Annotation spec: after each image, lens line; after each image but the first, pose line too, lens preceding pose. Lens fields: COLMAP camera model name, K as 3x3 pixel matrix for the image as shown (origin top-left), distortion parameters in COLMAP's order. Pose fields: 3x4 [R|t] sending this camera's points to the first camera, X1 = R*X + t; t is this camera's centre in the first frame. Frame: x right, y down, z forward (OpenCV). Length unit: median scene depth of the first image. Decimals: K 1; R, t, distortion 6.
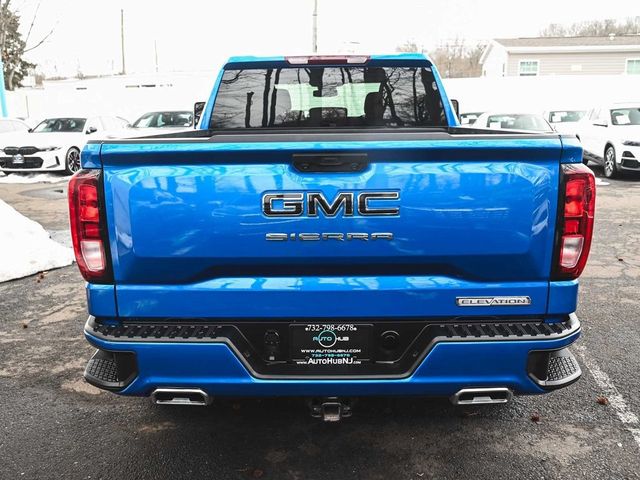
lens RADIAL K [[606.1, 0, 320.0], [0, 606.1, 240.0], [0, 0, 1]] dist [-0.024219, -0.009886]
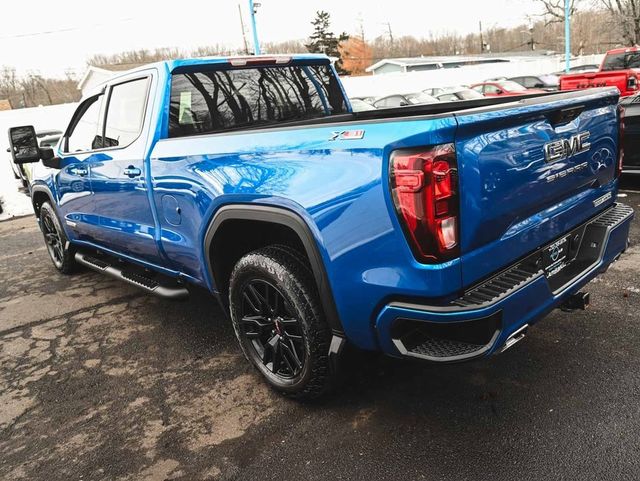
lens RADIAL K [[524.2, 0, 320.0], [0, 524.2, 240.5], [0, 0, 1]] dist [-0.043132, -0.003060]
pose [[0.709605, -0.233555, 0.664765, -0.608526], [0.236305, 0.967709, 0.087744, -0.048428], [-0.663792, 0.094824, 0.741882, 0.279567]]
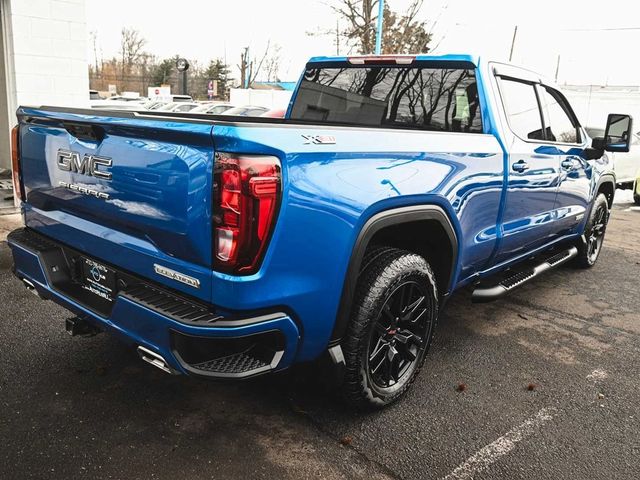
lens RADIAL K [[554.6, 0, 320.0], [0, 554.6, 240.0], [0, 0, 1]] dist [-0.010854, -0.000571]
pose [[0.771836, 0.204005, -0.602206, 0.575623], [-0.203451, 0.976575, 0.070069, -0.043415], [0.602393, 0.068438, 0.795260, 0.205144]]
